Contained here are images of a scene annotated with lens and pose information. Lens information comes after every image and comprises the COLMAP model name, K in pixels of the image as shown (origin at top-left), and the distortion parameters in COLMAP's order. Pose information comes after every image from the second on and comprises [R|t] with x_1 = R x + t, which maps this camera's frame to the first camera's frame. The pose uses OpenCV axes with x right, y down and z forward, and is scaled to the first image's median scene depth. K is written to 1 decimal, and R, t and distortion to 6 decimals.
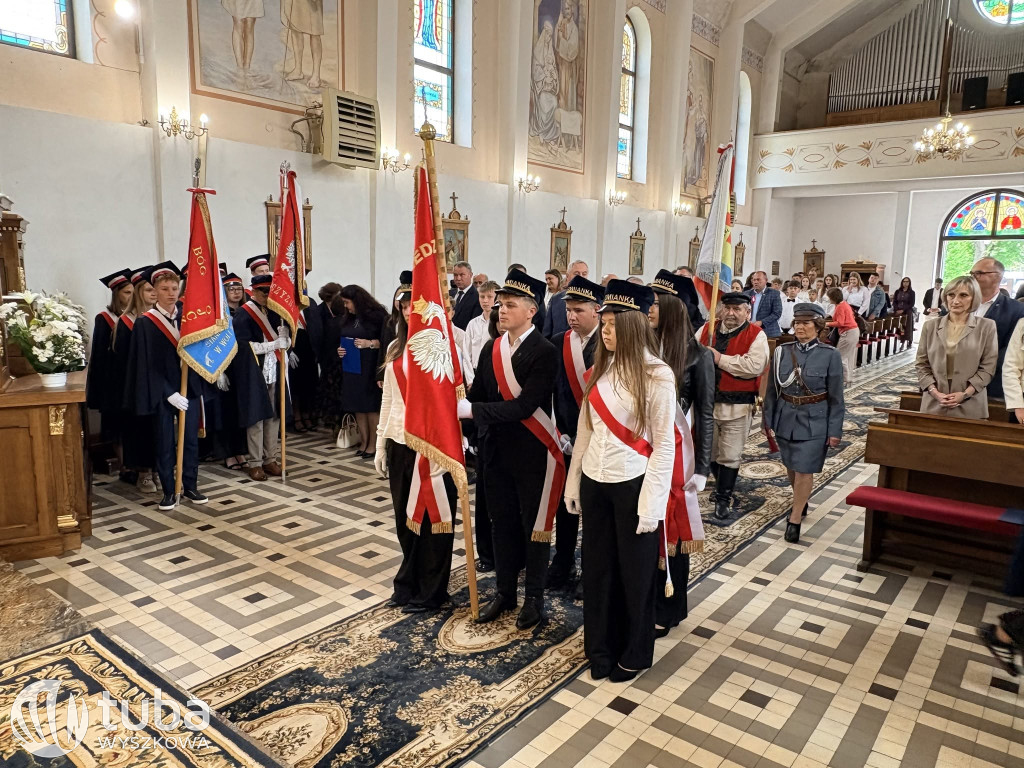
lens RADIAL K [[738.1, 0, 504.5], [0, 738.1, 386.7], [0, 0, 1]] dist [-0.010063, 0.010845]
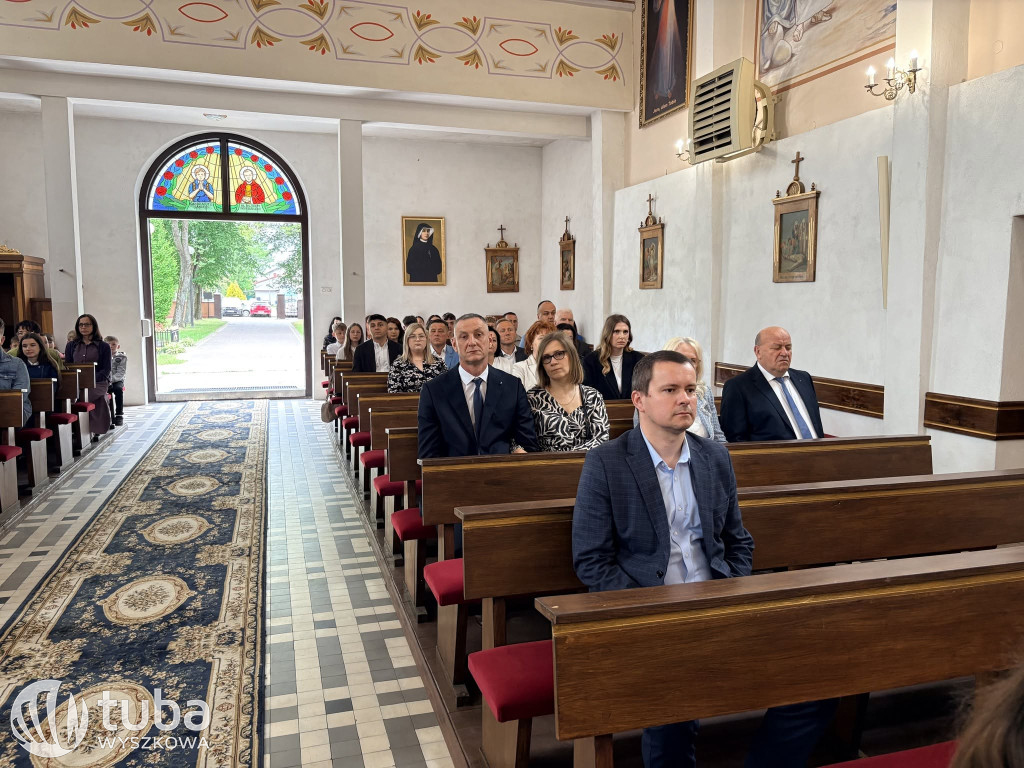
lens RADIAL K [[795.0, 0, 509.5], [0, 795.0, 379.5], [0, 0, 1]] dist [0.002972, -0.003615]
pose [[0.572611, -0.097635, 0.813993, 1.058503], [0.131601, 0.990954, 0.026285, -0.236550], [-0.809196, 0.092071, 0.580280, 1.874781]]
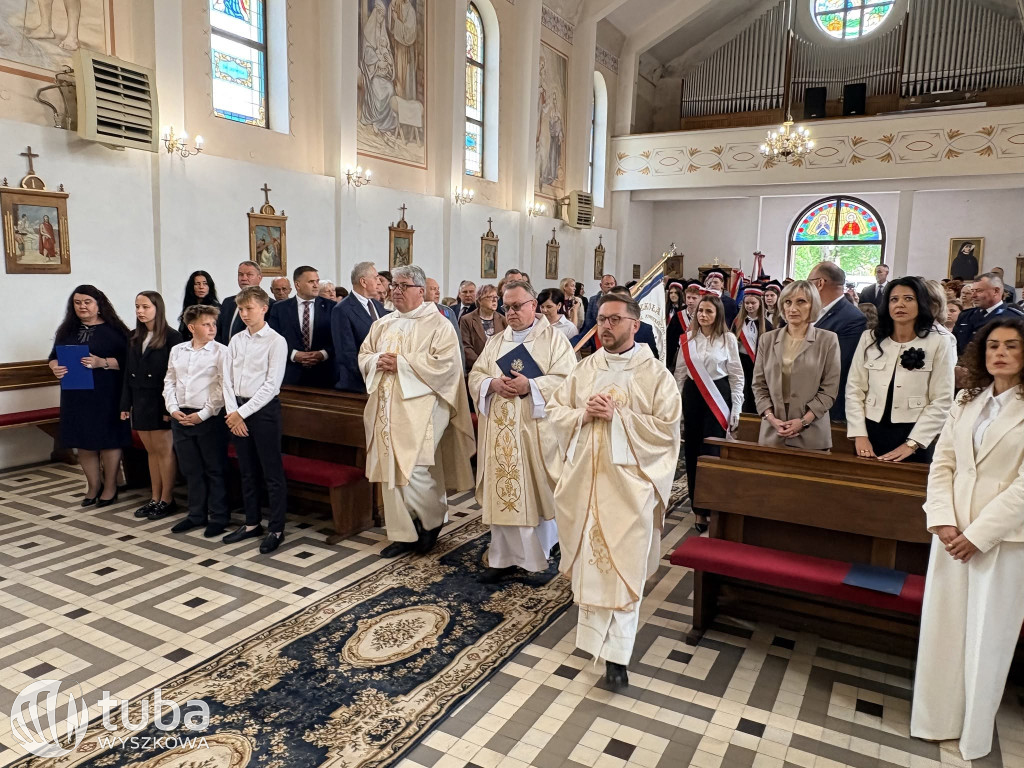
lens RADIAL K [[738.1, 0, 507.9], [0, 738.1, 381.5], [0, 0, 1]] dist [-0.010063, 0.010845]
pose [[0.986744, -0.021150, 0.160902, 0.151575], [0.022890, 0.999698, -0.008971, -0.034123], [-0.160663, 0.012535, 0.986930, 0.215374]]
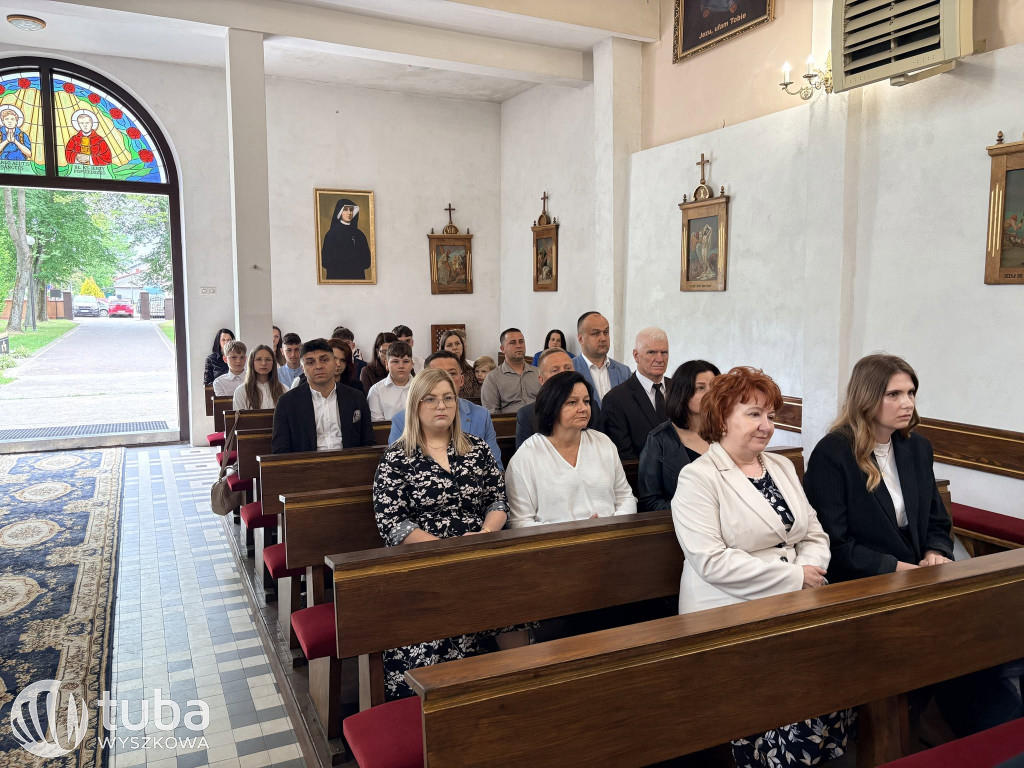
lens RADIAL K [[795.0, 0, 516.3], [0, 795.0, 385.8], [0, 0, 1]] dist [0.002972, -0.003615]
pose [[0.439262, -0.115555, 0.890896, 1.550759], [0.140954, 0.988275, 0.058688, -0.334678], [-0.887232, 0.099796, 0.450399, 2.449512]]
